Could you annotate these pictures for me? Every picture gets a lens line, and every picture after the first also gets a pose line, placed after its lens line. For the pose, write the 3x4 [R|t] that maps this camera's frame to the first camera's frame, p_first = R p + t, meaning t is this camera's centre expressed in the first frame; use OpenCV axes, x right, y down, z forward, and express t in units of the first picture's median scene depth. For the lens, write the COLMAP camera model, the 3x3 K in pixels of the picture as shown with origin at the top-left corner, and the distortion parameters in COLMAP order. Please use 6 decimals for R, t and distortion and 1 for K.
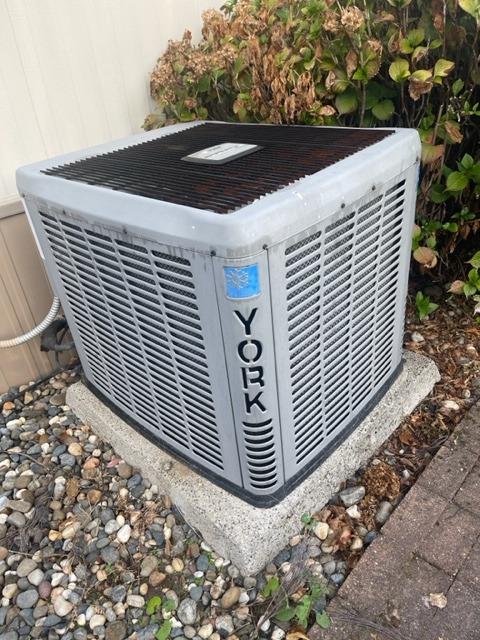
lens RADIAL K [[478.6, 0, 238.0], [0, 478.6, 319.3], [0, 0, 1]] dist [0.039943, -0.070507]
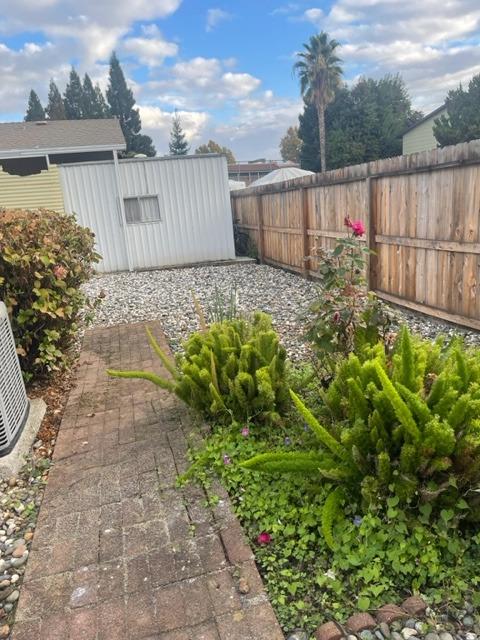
lens RADIAL K [[478.6, 0, 239.4], [0, 478.6, 322.3], [0, 0, 1]] dist [0.039943, -0.070507]
pose [[0.546020, -0.173879, 0.819529, -0.935859], [0.475562, 0.869672, -0.132330, 0.571541], [-0.689712, 0.461992, 0.557548, -1.113951]]
